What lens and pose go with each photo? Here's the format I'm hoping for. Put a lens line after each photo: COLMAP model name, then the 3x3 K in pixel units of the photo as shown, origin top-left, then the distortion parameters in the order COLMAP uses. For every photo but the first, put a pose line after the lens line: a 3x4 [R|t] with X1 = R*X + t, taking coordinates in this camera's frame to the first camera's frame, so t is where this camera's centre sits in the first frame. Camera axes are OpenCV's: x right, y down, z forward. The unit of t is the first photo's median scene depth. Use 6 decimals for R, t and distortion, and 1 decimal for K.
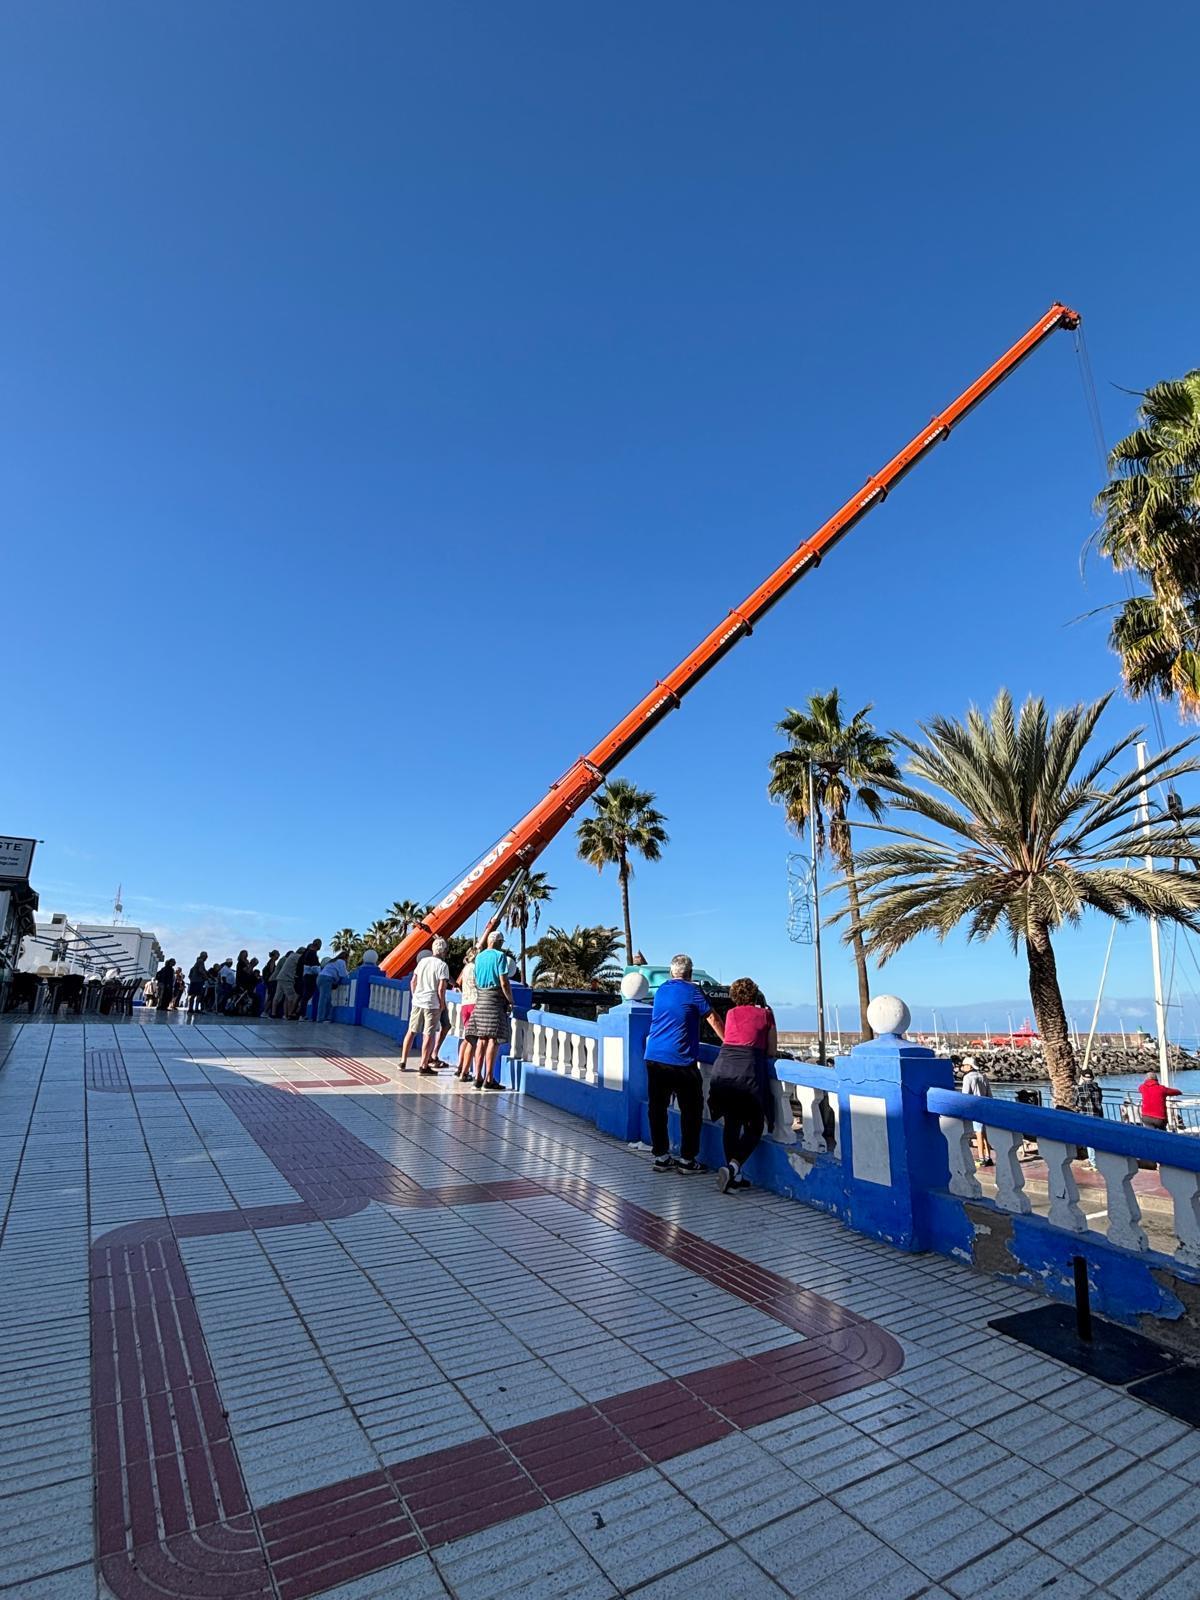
lens RADIAL K [[786.9, 0, 596.4], [0, 786.9, 803.8], [0, 0, 1]] dist [0.014293, -0.031235]
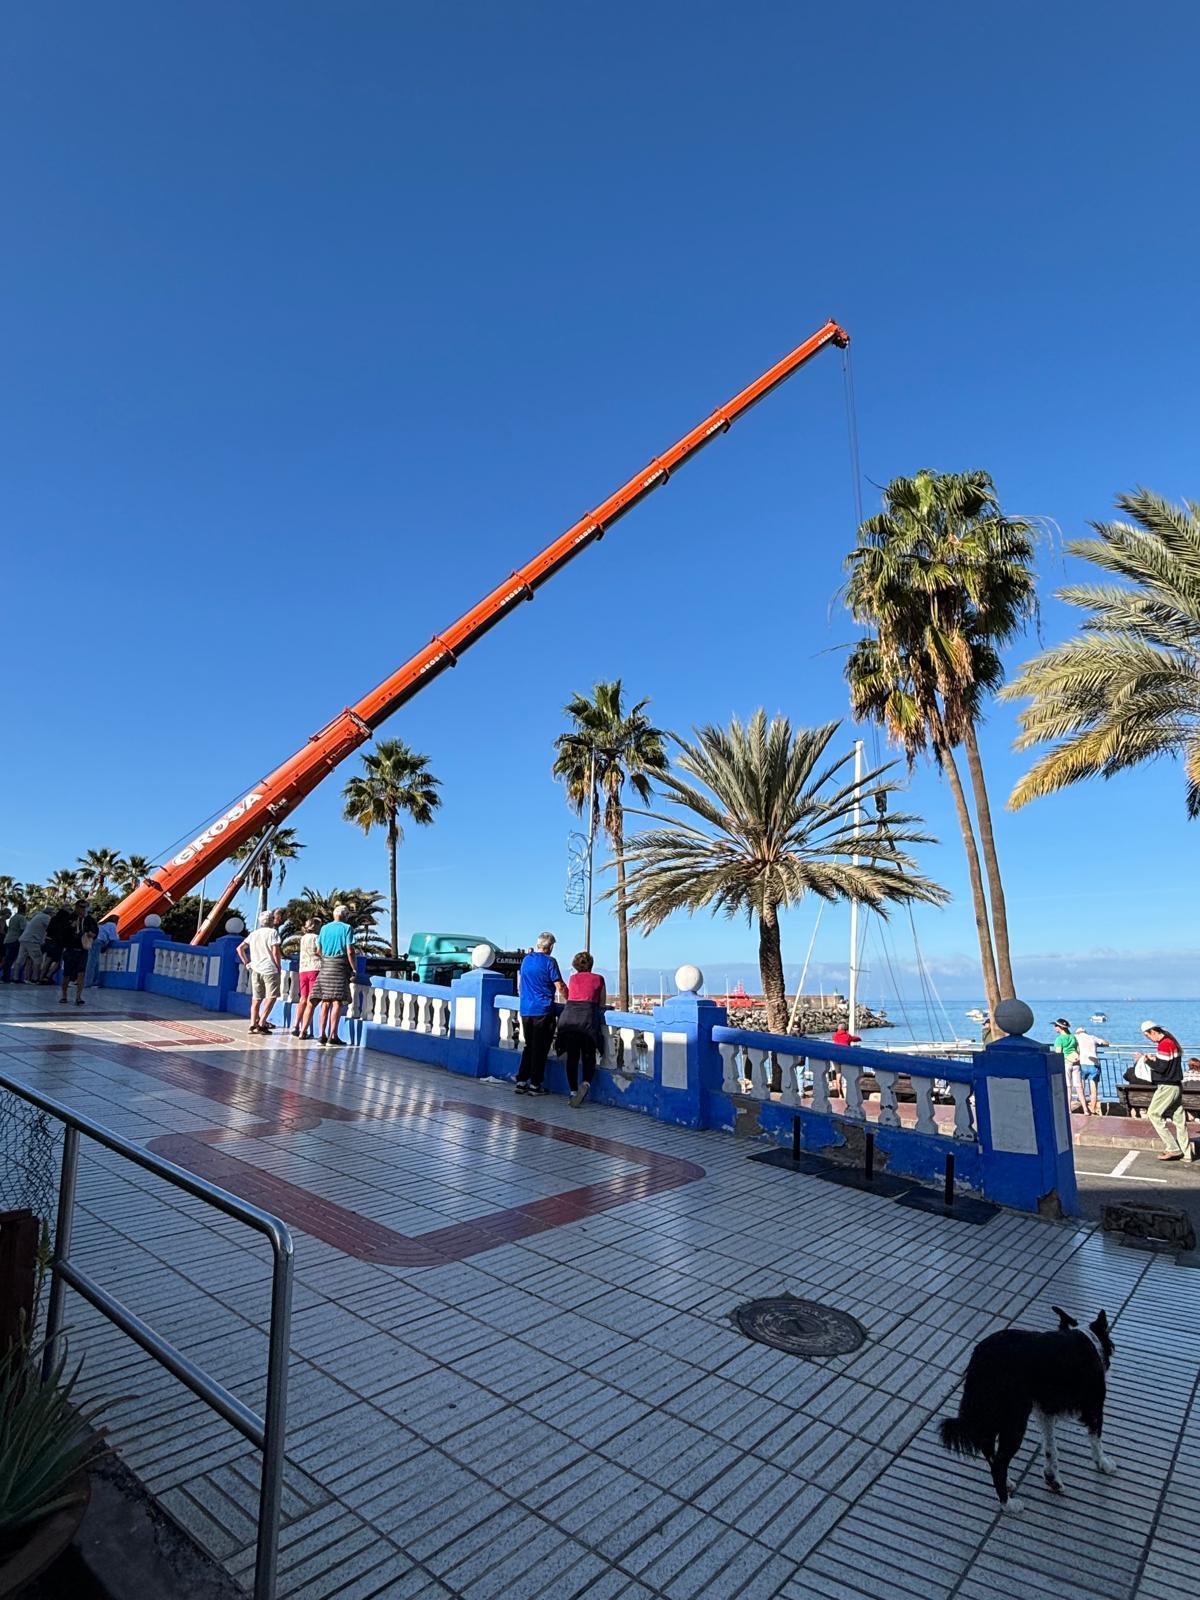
lens RADIAL K [[853.2, 0, 600.0], [0, 853.2, 800.0], [0, 0, 1]] dist [0.040362, -0.052032]
pose [[0.947689, 0.061148, 0.313284, -0.086663], [-0.078288, 0.996028, 0.042413, -0.033379], [-0.309447, -0.064721, 0.948712, -0.124488]]
